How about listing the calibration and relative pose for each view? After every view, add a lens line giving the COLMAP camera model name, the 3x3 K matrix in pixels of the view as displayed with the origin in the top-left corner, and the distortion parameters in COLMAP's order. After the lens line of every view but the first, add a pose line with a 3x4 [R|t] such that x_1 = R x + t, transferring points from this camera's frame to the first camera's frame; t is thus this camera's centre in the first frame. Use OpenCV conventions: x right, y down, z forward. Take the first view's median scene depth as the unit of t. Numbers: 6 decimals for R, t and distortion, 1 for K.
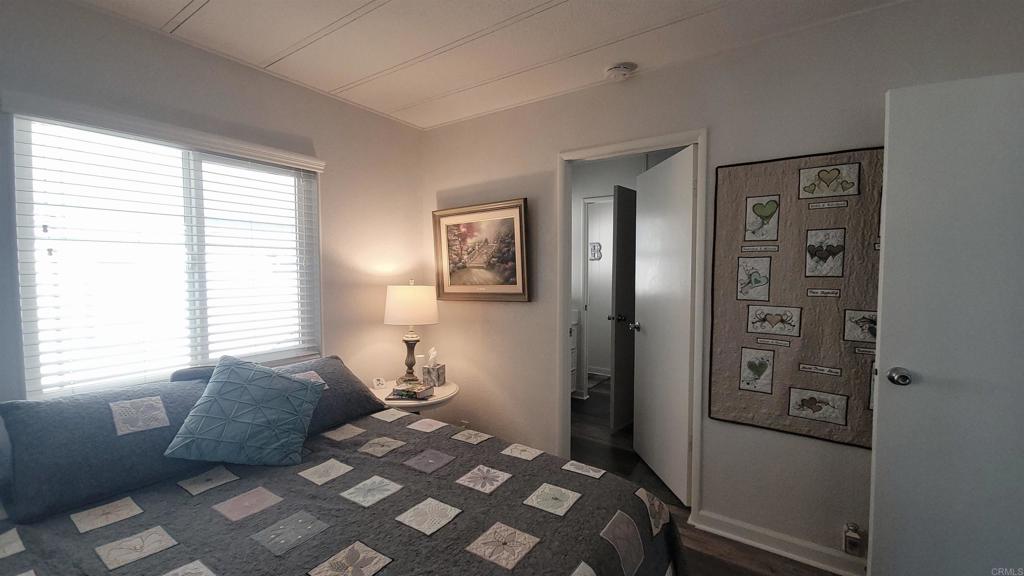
lens RADIAL K [[416.9, 0, 512.0], [0, 416.9, 288.0], [0, 0, 1]] dist [0.023389, -0.015314]
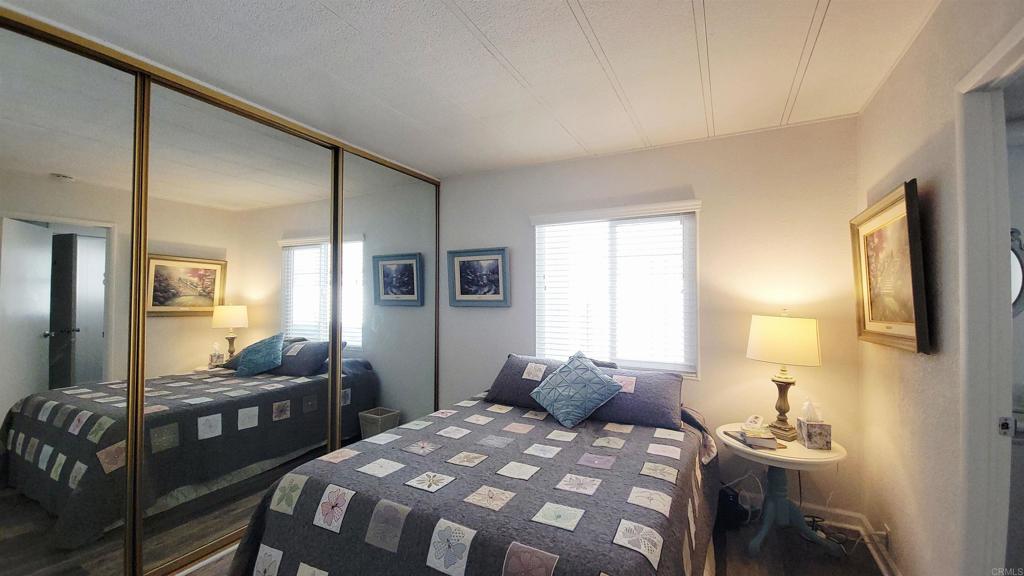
lens RADIAL K [[413.3, 0, 512.0], [0, 413.3, 288.0], [0, 0, 1]] dist [-0.054127, -0.000064]
pose [[0.107717, -0.031877, -0.993670, 0.762945], [-0.059440, 0.997491, -0.038443, 0.002103], [0.992403, 0.063205, 0.105552, 0.537585]]
